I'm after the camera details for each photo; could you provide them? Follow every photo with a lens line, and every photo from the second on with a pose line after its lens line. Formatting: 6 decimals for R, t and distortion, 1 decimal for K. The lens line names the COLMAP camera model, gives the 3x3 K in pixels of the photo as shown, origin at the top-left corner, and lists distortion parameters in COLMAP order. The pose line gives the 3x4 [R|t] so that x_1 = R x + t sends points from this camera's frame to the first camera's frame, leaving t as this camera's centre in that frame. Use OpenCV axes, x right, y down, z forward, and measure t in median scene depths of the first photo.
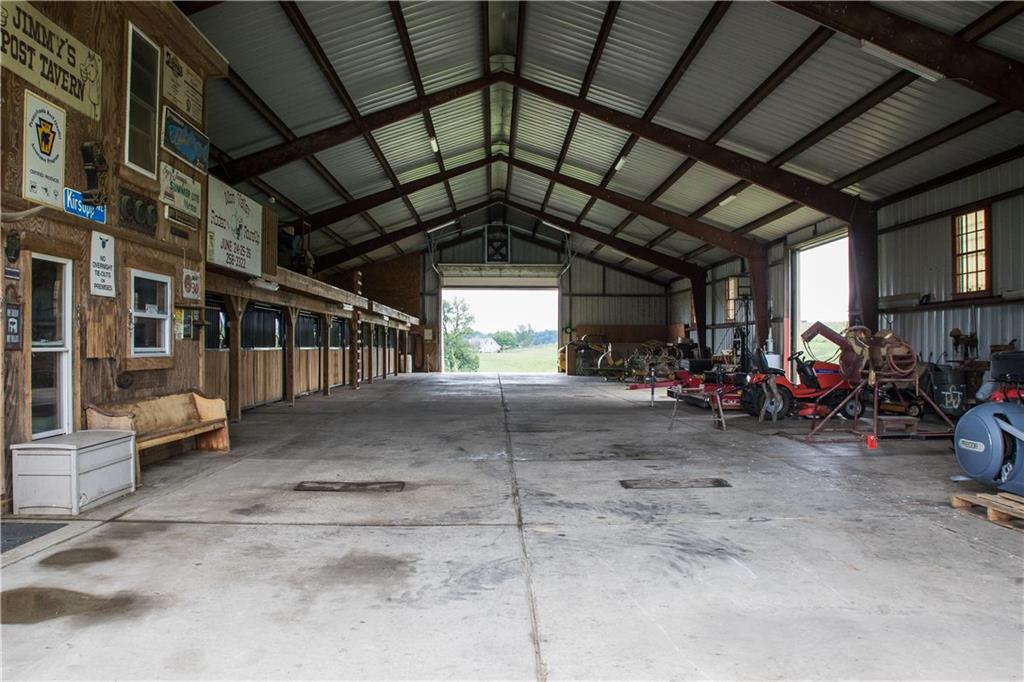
lens RADIAL K [[816.3, 0, 511.4], [0, 816.3, 342.2], [0, 0, 1]] dist [-0.058641, 0.001103]
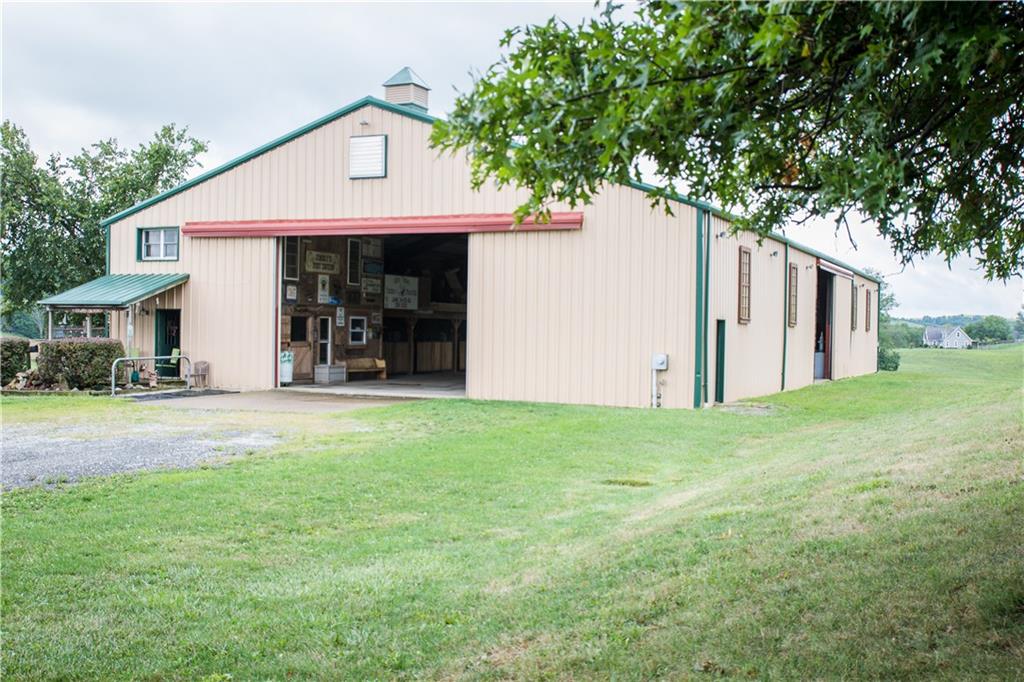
lens RADIAL K [[1230.8, 0, 512.2], [0, 1230.8, 340.1], [0, 0, 1]] dist [0.007109, 0.000000]
pose [[0.913592, 0.015786, -0.406326, 2.035749], [-0.012075, 0.999859, 0.011697, -0.061980], [0.406454, -0.005780, 0.913653, -3.098275]]
